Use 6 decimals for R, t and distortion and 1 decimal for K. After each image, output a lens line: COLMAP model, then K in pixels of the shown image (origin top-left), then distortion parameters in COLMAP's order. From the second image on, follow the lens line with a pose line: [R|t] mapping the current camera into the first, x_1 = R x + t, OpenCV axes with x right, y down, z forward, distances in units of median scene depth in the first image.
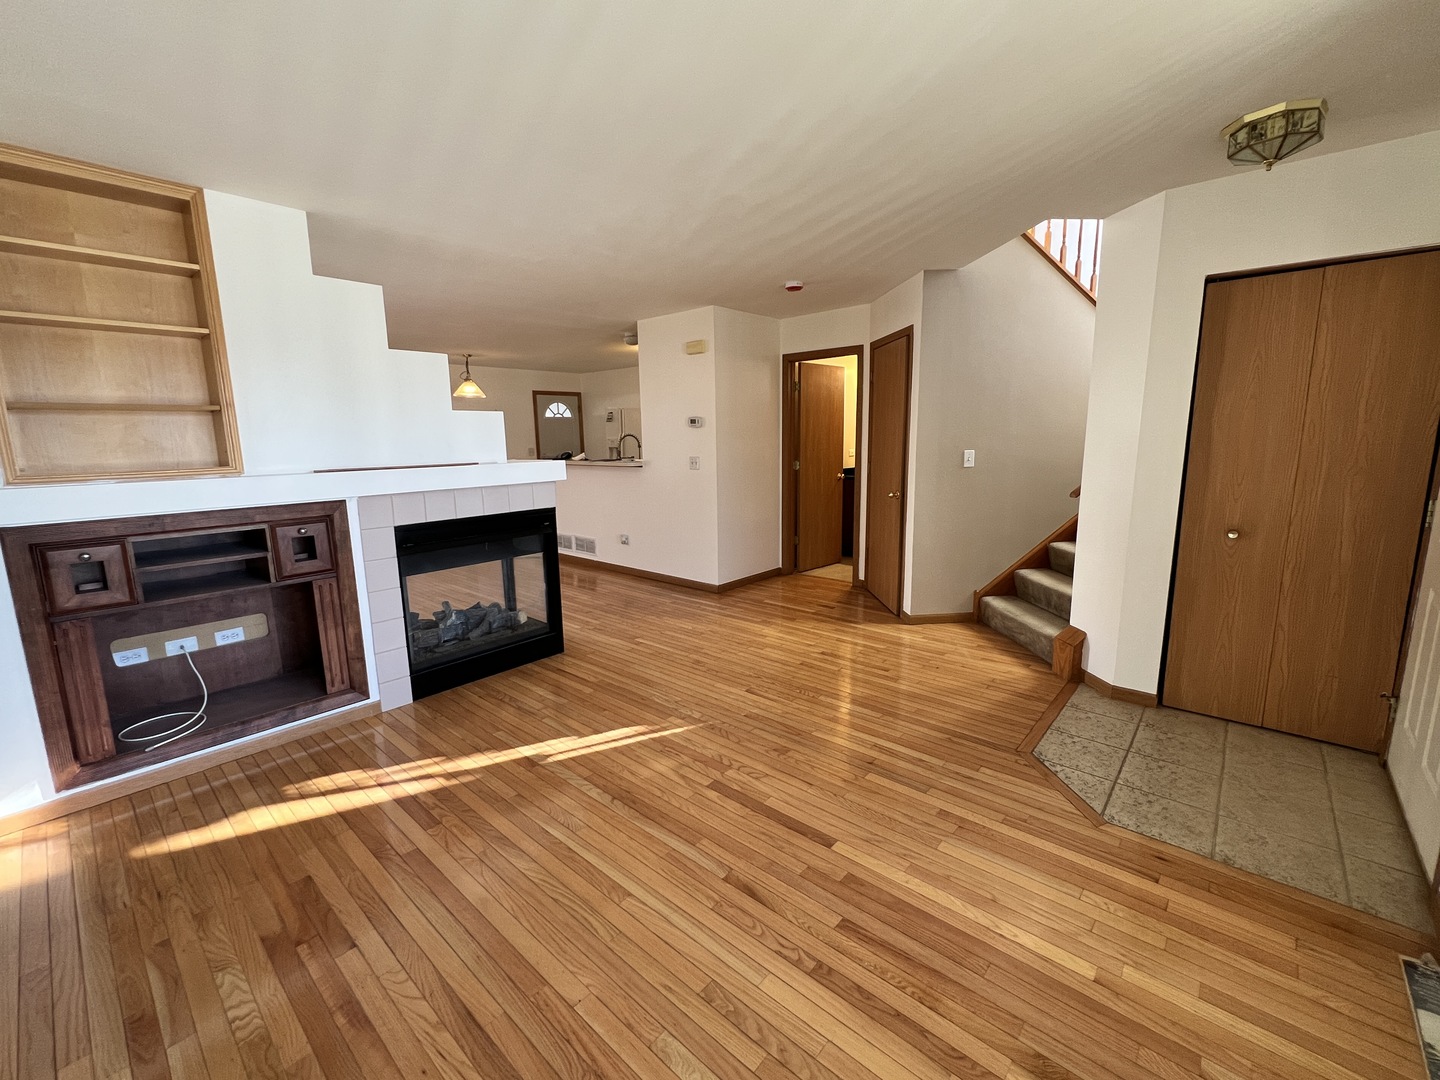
lens RADIAL K [[599.7, 0, 719.1], [0, 599.7, 536.5], [0, 0, 1]] dist [-0.001804, 0.000166]
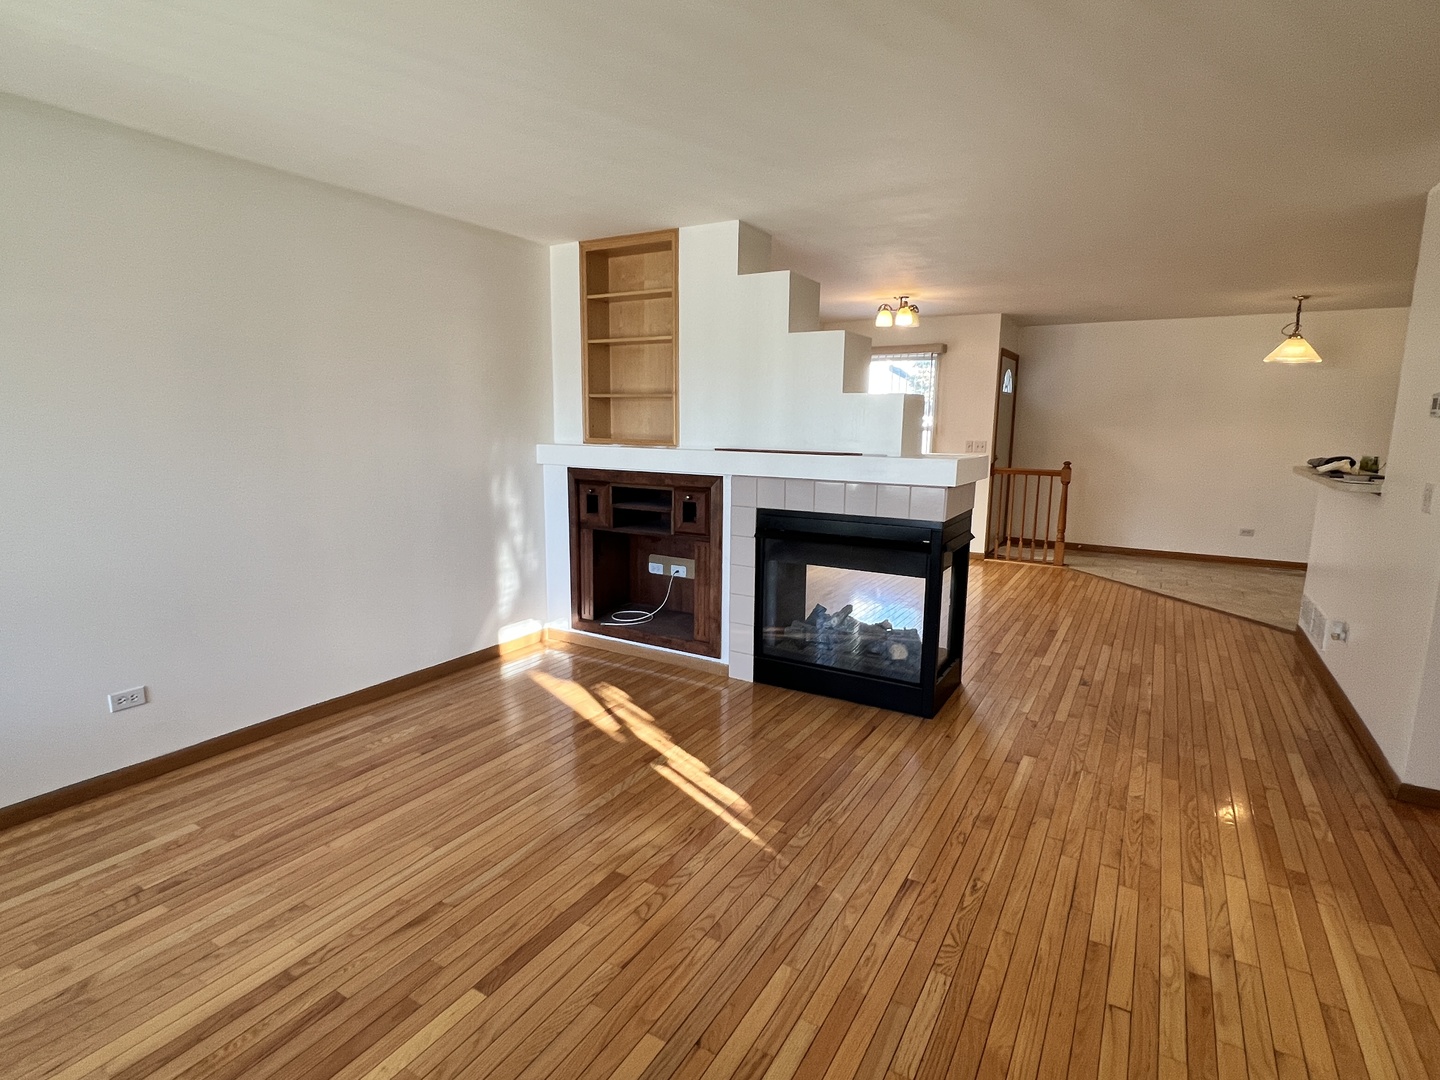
lens RADIAL K [[749.0, 0, 721.3], [0, 749.0, 539.5], [0, 0, 1]] dist [-0.004193, 0.004469]
pose [[0.193432, 0.179985, -0.964463, 0.768031], [-0.180436, 0.972788, 0.145350, -0.156045], [0.964379, 0.145909, 0.220644, 0.746734]]
